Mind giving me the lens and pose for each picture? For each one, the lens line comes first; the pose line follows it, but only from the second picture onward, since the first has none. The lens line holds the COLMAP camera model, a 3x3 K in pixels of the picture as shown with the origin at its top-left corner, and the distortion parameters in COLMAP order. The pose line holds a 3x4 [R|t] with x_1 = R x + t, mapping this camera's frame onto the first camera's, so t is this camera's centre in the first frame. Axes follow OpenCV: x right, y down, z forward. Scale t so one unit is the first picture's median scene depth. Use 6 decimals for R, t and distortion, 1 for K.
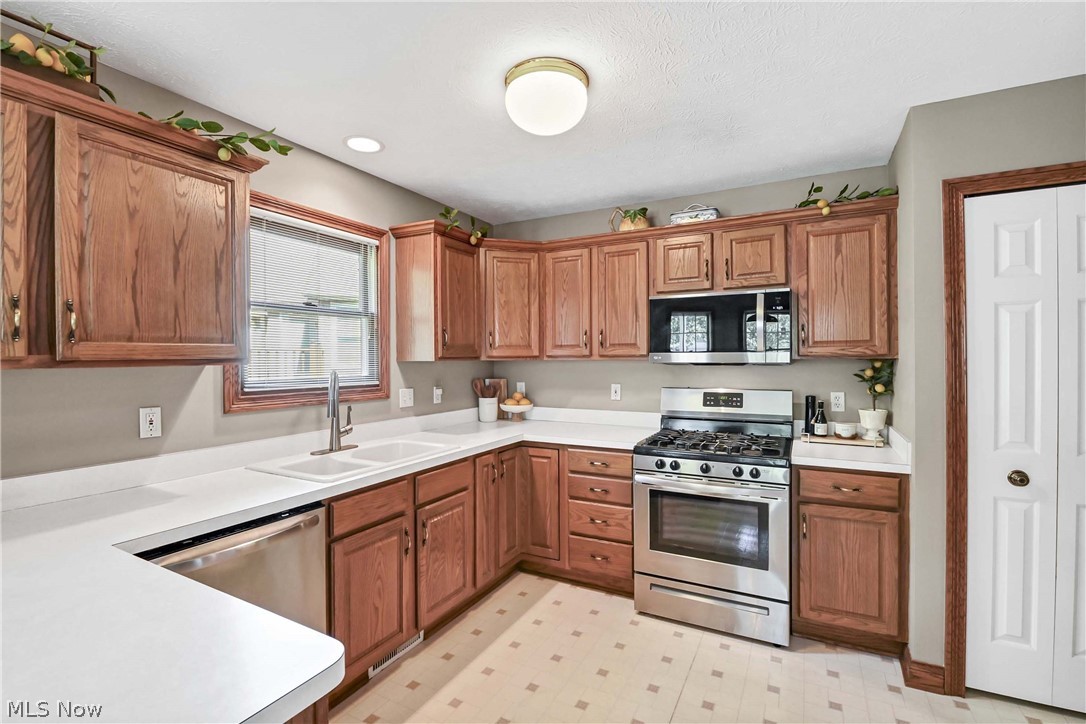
lens RADIAL K [[485.6, 0, 553.0], [0, 485.6, 360.4], [0, 0, 1]] dist [-0.005443, -0.006581]
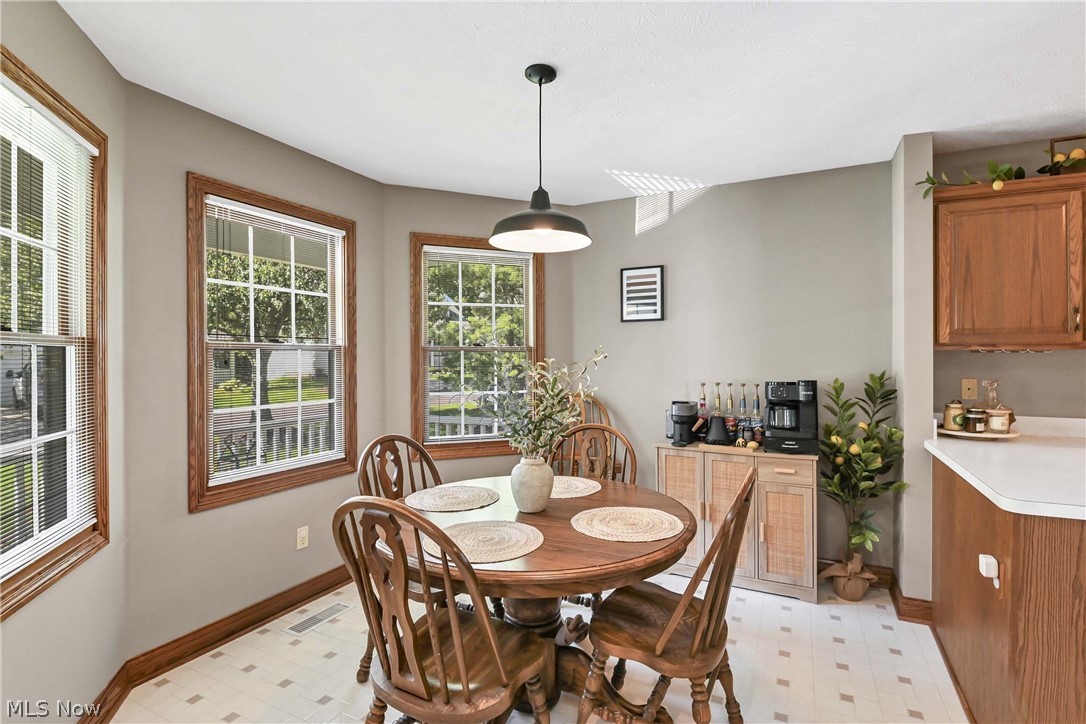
lens RADIAL K [[510.7, 0, 545.9], [0, 510.7, 361.5], [0, 0, 1]] dist [-0.002189, -0.002659]
pose [[0.021041, 0.015238, -0.999662, 0.404835], [-0.004435, 0.999875, 0.015148, 0.027607], [0.999769, 0.004115, 0.021106, -0.582057]]
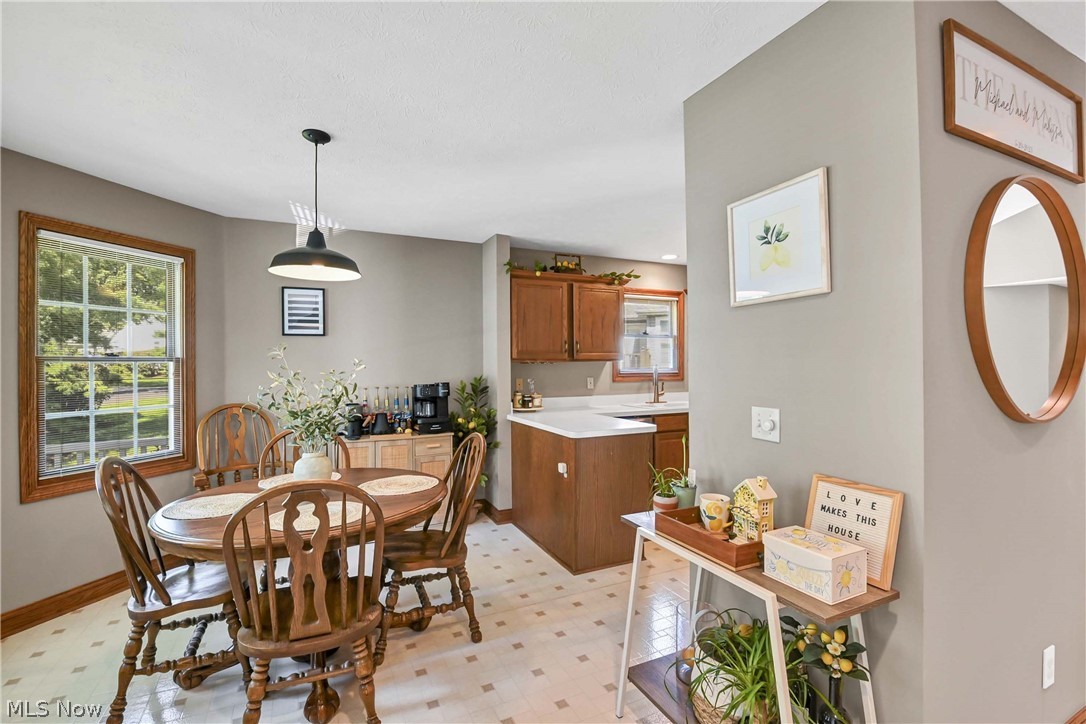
lens RADIAL K [[485.6, 0, 538.7], [0, 485.6, 364.3], [0, 0, 1]] dist [-0.005443, -0.006581]
pose [[0.784868, 0.001312, -0.619662, 0.538967], [-0.001719, 0.999999, -0.000061, 0.023466], [0.619661, 0.001114, 0.784869, -1.149024]]
